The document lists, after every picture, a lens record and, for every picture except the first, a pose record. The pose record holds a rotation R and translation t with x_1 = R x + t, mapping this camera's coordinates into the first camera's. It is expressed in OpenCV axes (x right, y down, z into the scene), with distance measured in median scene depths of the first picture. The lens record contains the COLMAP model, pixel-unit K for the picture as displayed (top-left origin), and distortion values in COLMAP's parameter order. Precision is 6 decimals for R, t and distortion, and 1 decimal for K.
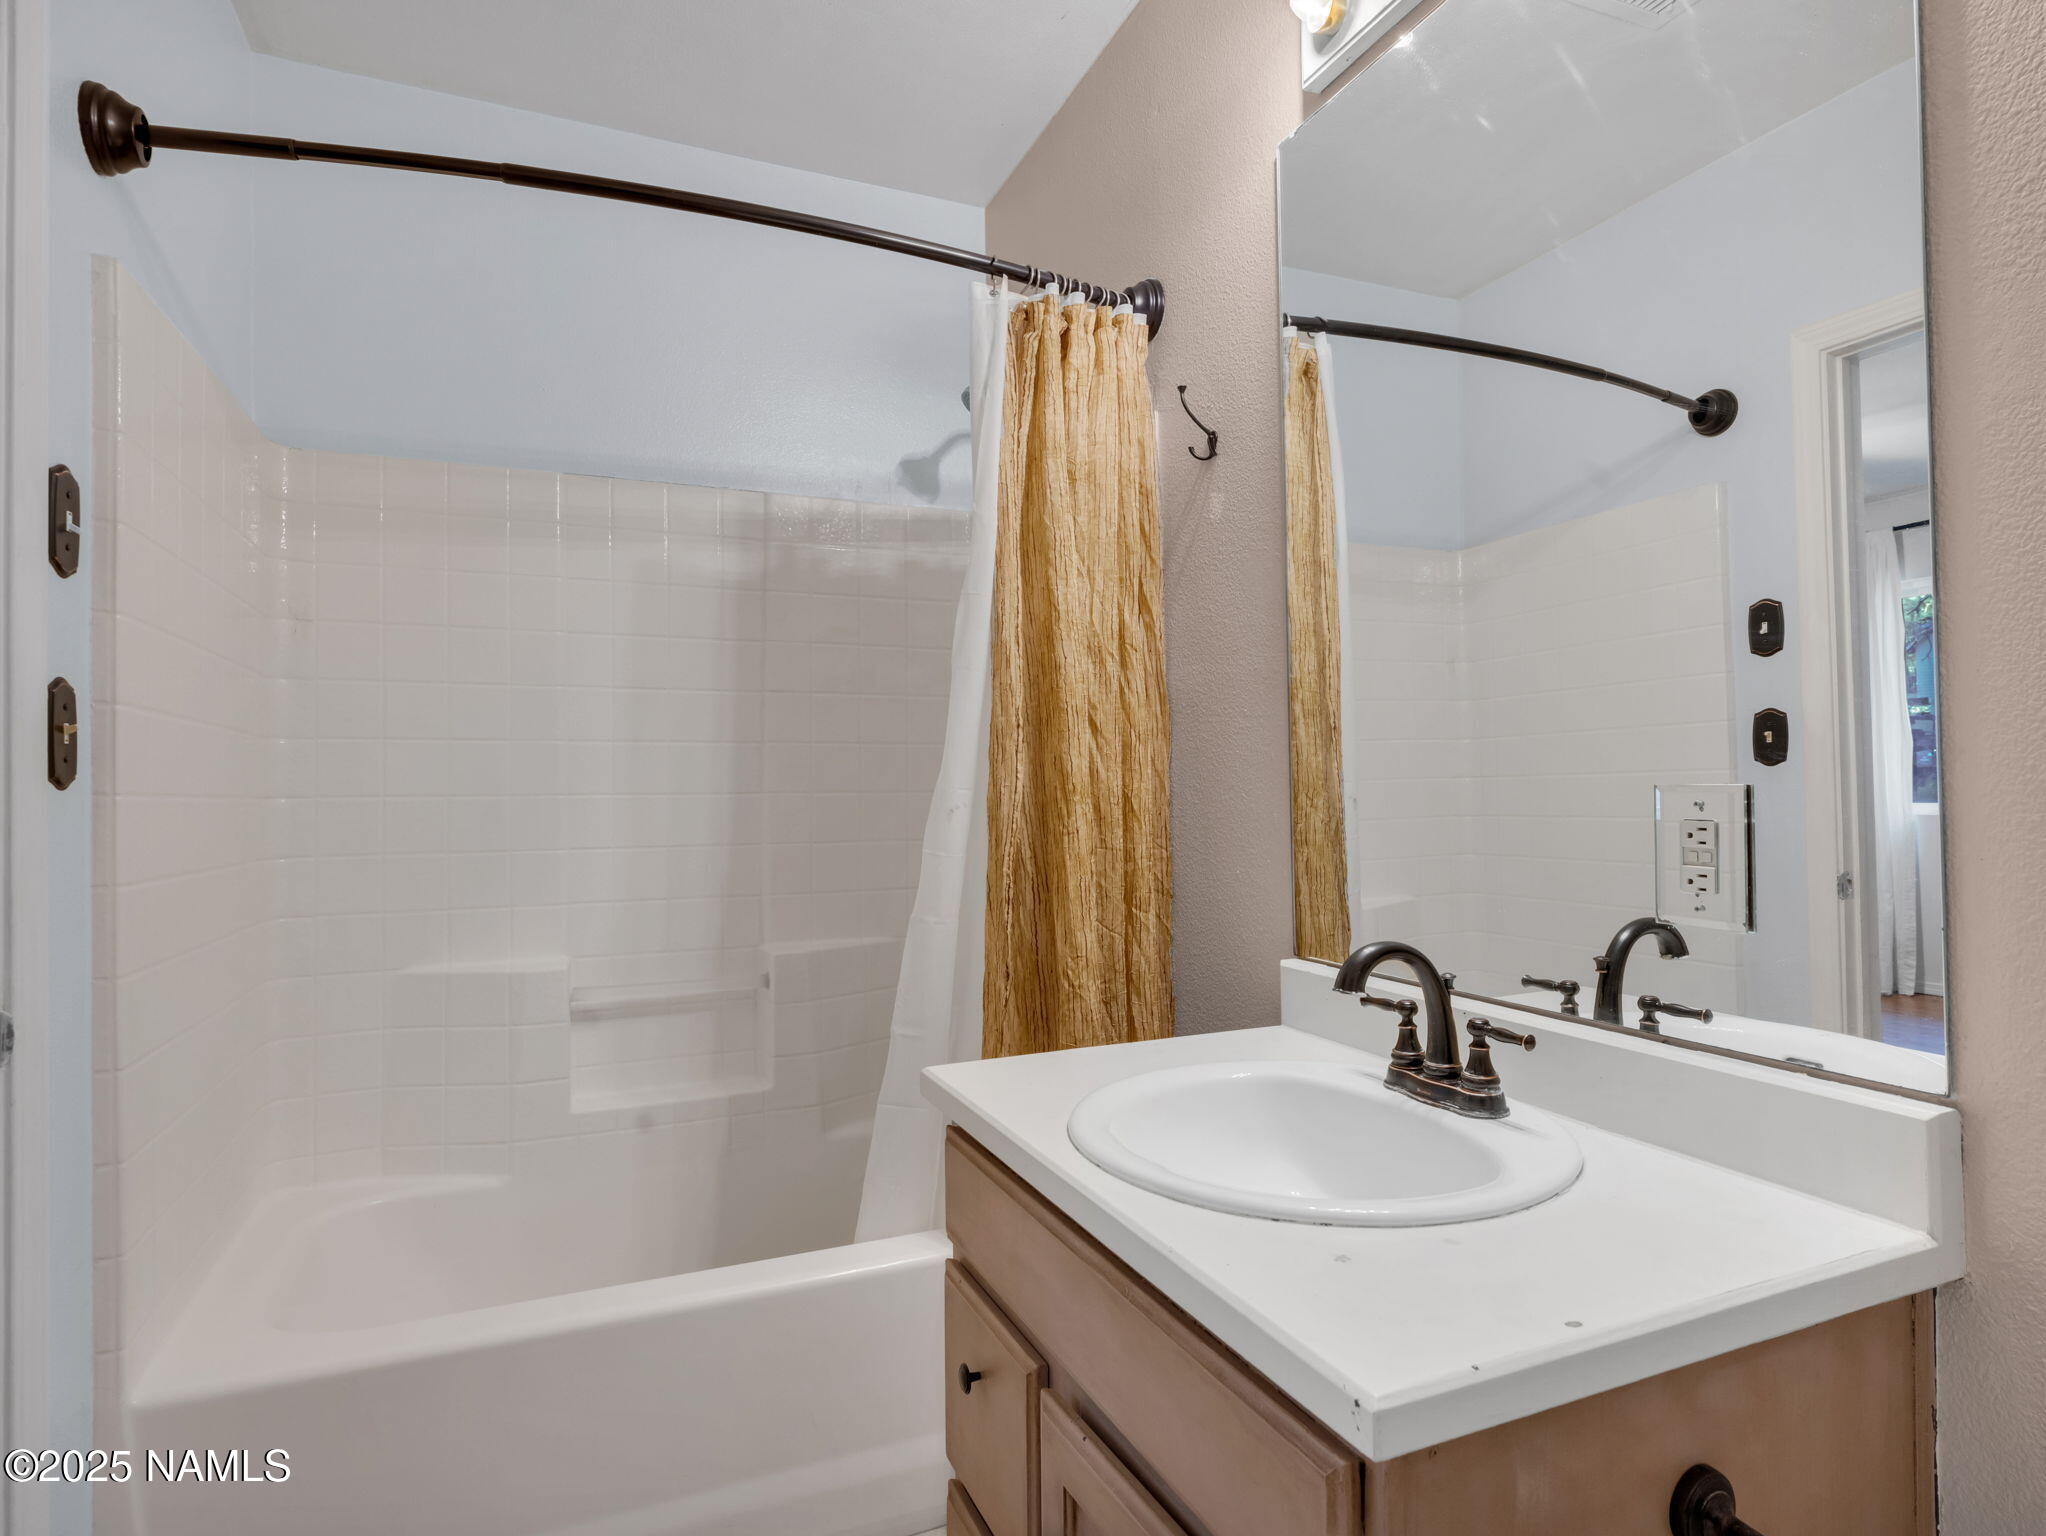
lens RADIAL K [[1109.5, 0, 1023.2], [0, 1109.5, 767.5], [0, 0, 1]] dist [-0.002323, 0.000218]
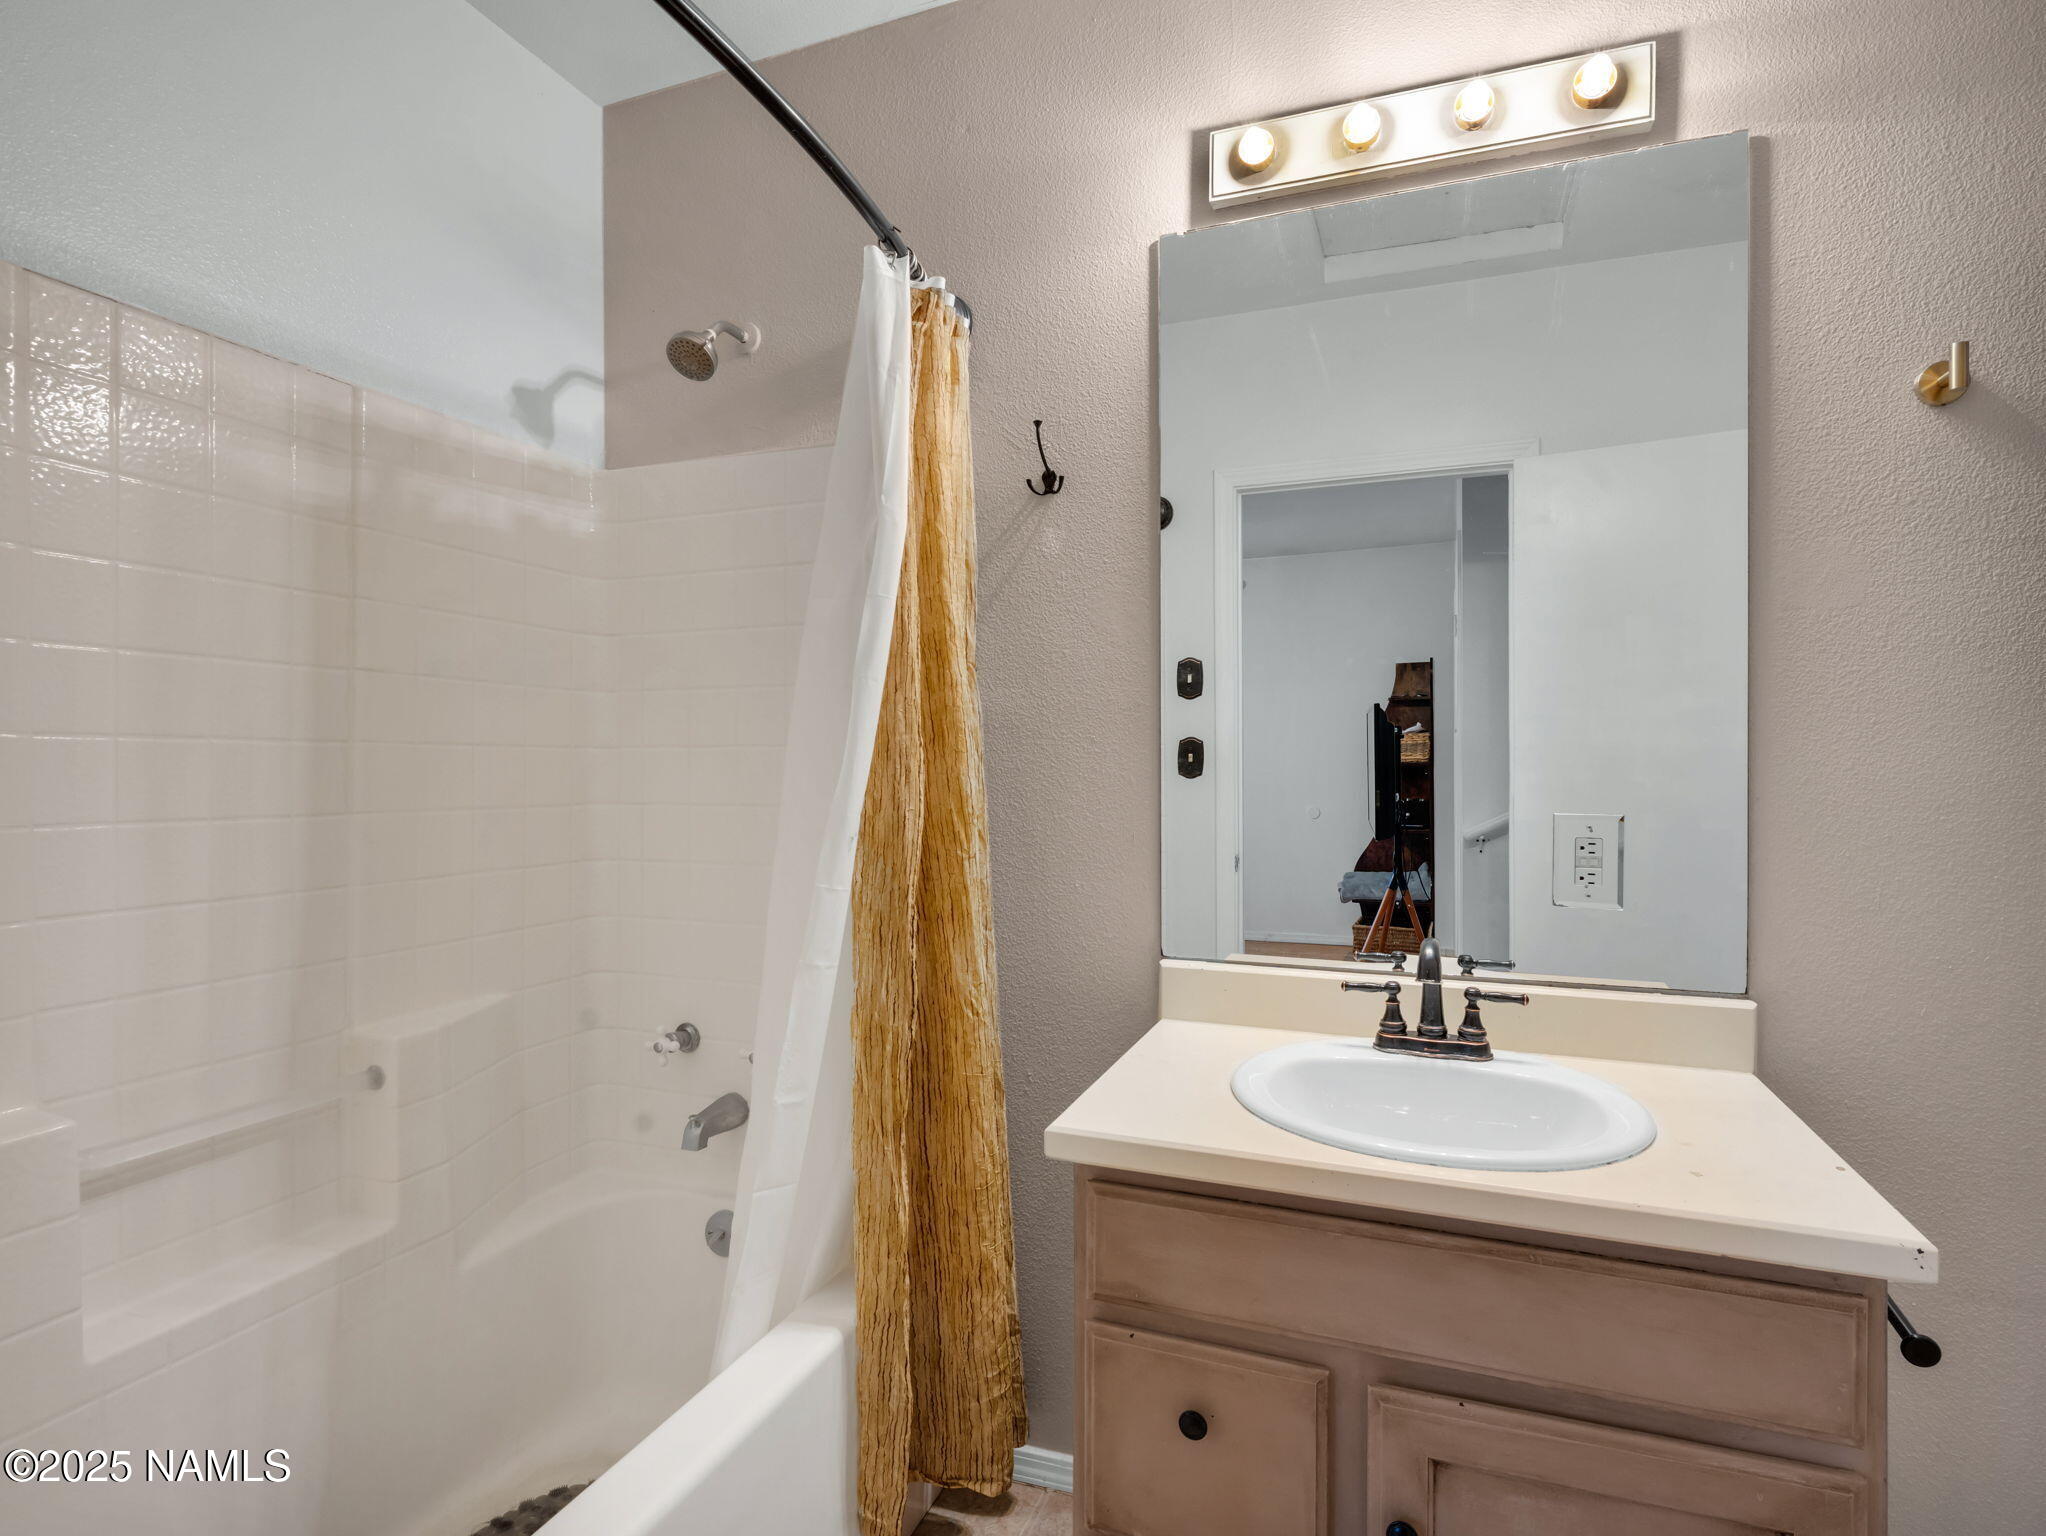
lens RADIAL K [[1047.7, 0, 1022.6], [0, 1047.7, 771.1], [0, 0, 1]] dist [-0.000069, -0.001804]
pose [[0.700356, 0.007532, 0.713754, -0.576002], [-0.019148, 0.999783, 0.008238, -0.024790], [-0.713537, -0.019436, 0.700348, 0.324664]]
